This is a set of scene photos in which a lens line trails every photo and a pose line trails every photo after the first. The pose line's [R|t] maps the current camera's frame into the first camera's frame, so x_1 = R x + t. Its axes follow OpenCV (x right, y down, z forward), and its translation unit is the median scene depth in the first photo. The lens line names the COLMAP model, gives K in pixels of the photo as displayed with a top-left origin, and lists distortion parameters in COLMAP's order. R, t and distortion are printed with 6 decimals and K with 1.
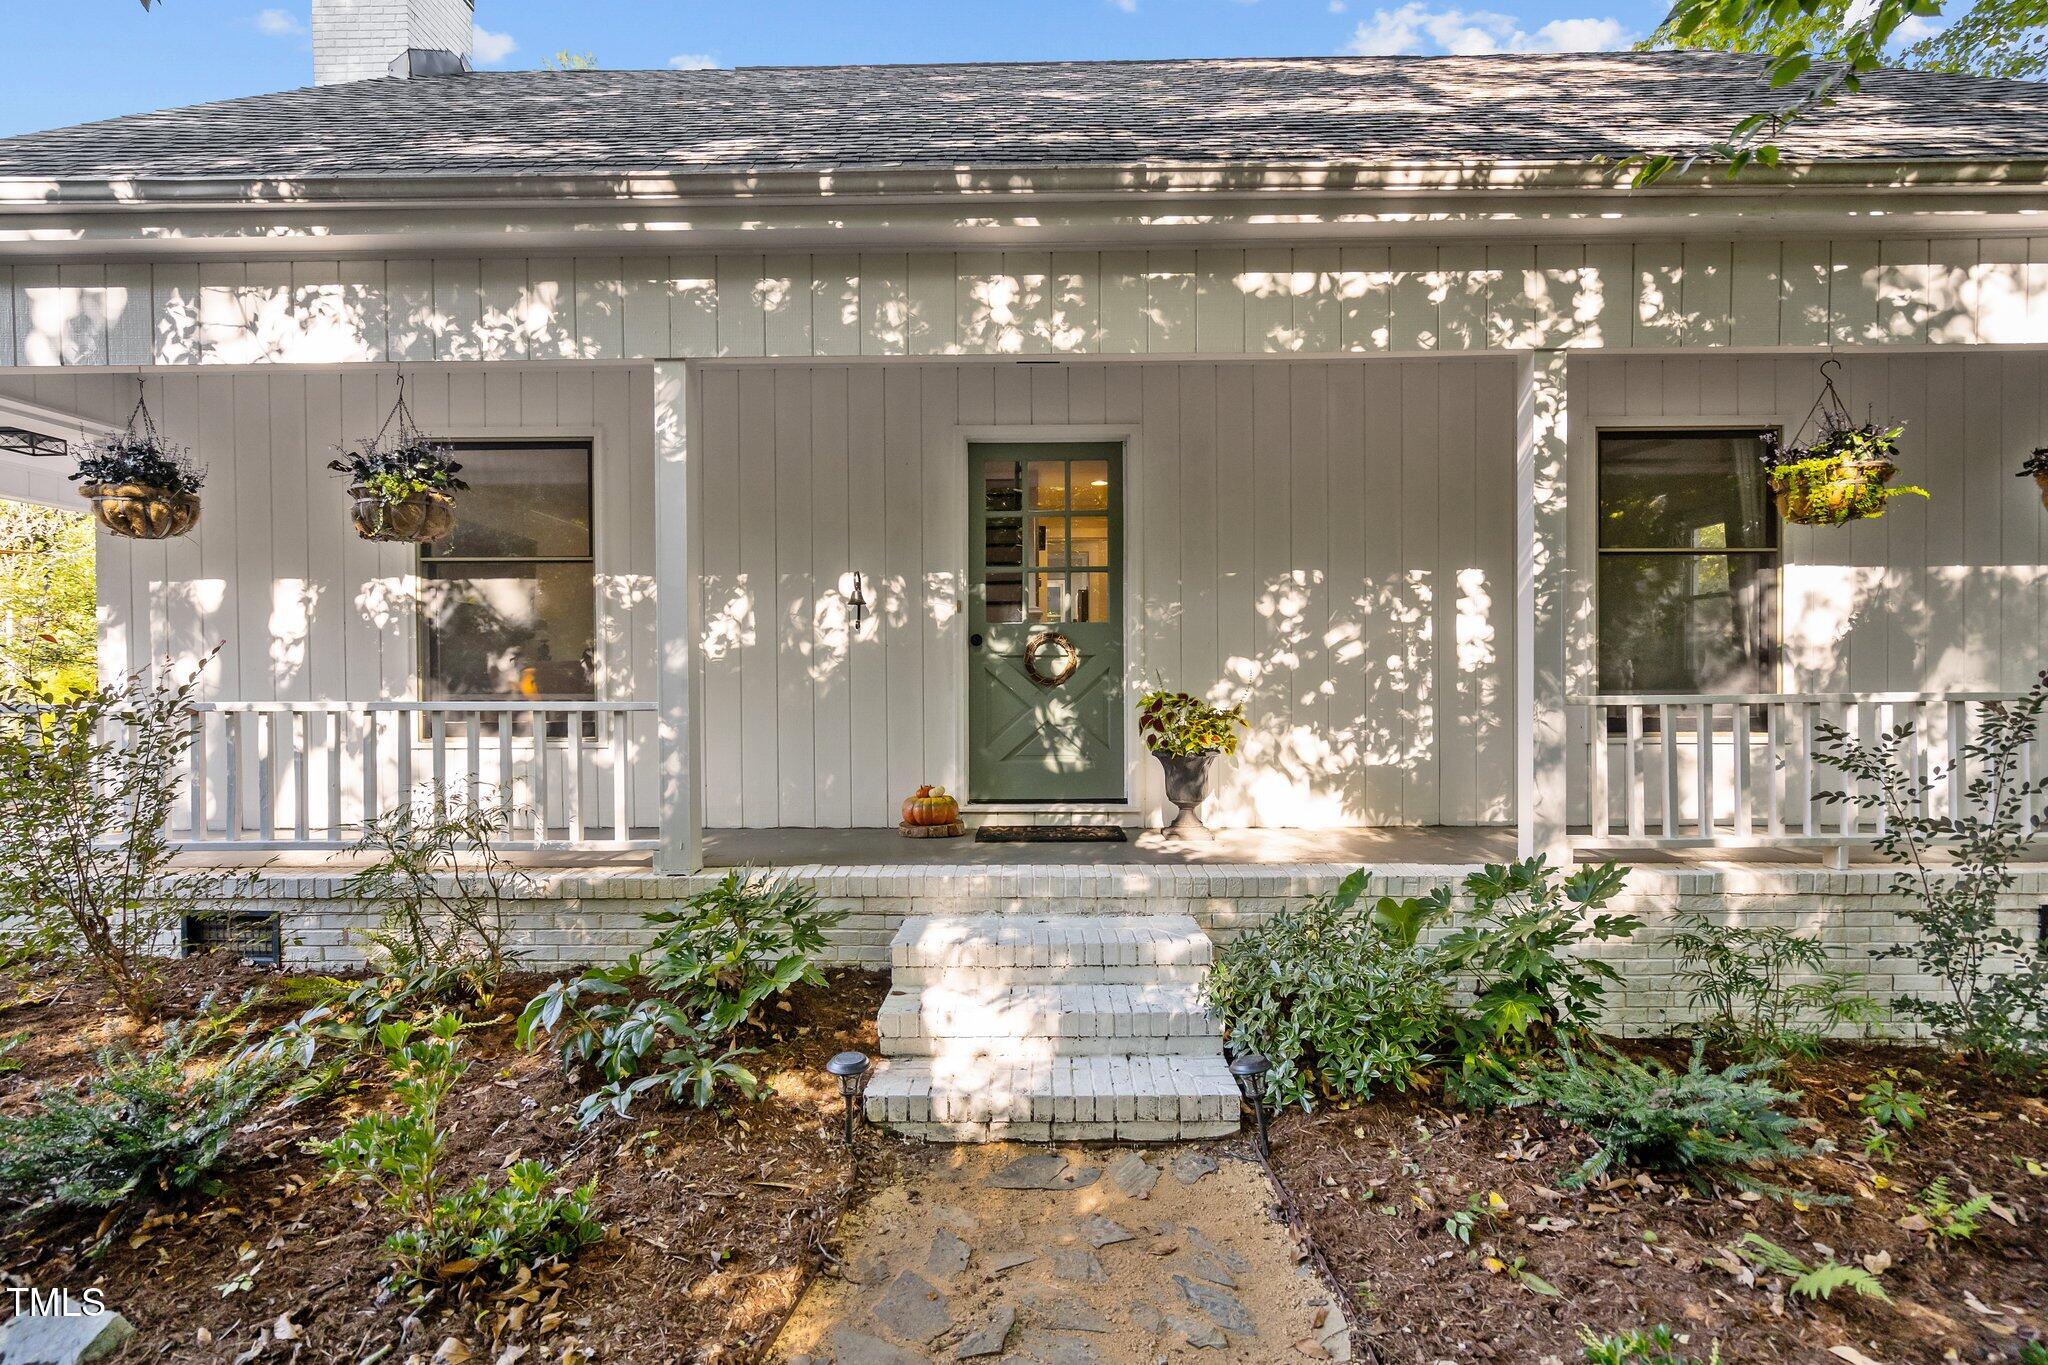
lens RADIAL K [[936.2, 0, 1026.4], [0, 936.2, 677.9], [0, 0, 1]] dist [-0.009714, 0.002547]
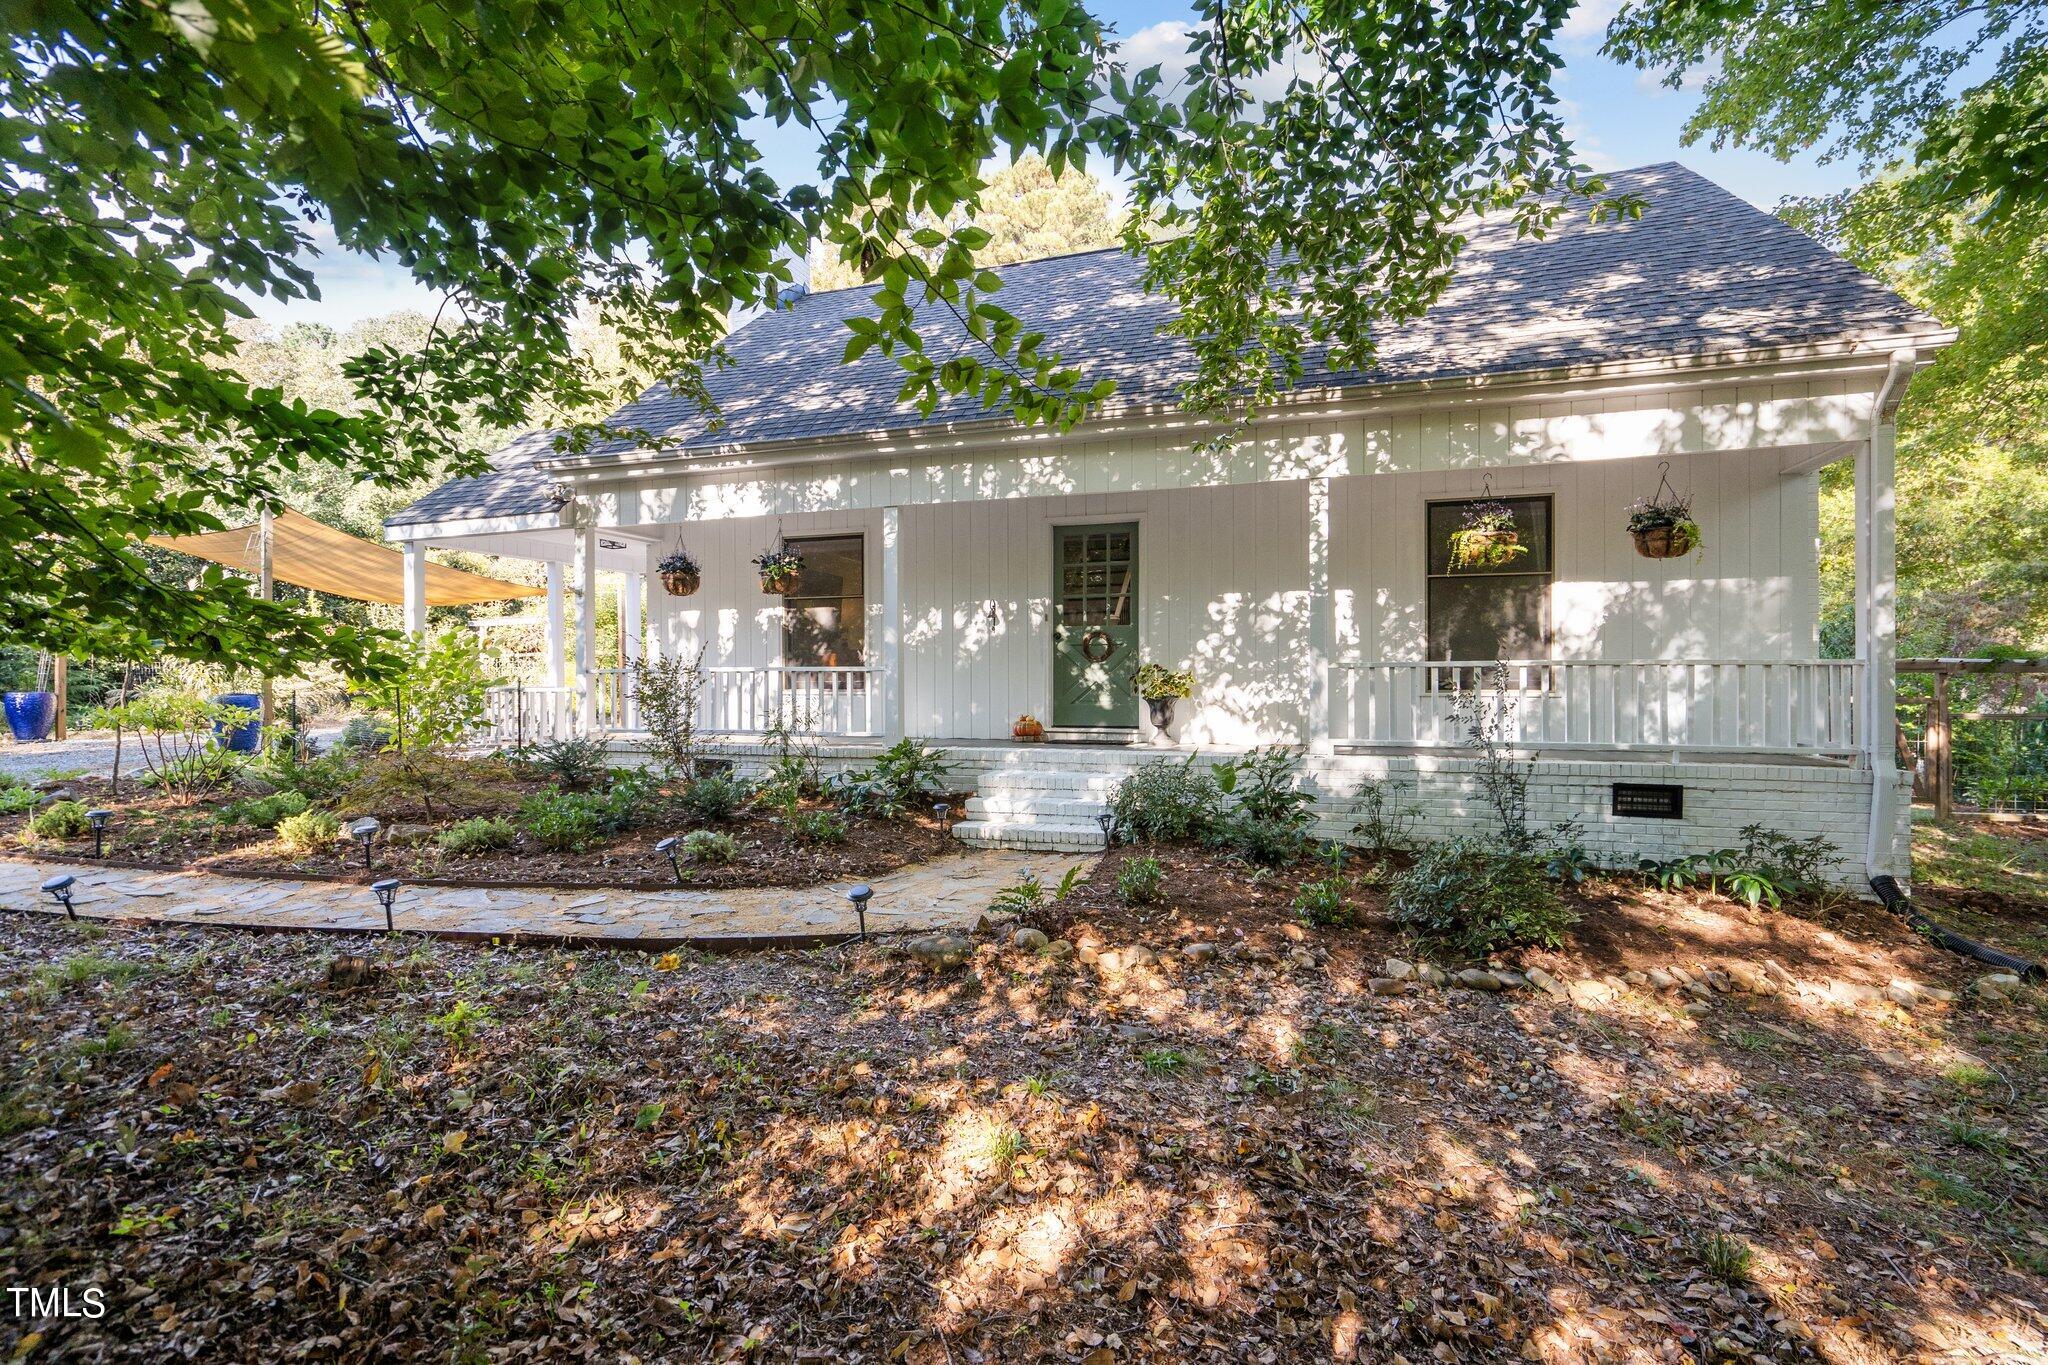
lens RADIAL K [[936.2, 0, 1024.0], [0, 936.2, 678.8], [0, 0, 1]] dist [-0.009714, 0.002547]
pose [[0.953966, 0.005002, -0.299874, 0.459271], [-0.004249, 0.999986, 0.003163, 0.039852], [0.299886, -0.001743, 0.953974, -0.784582]]
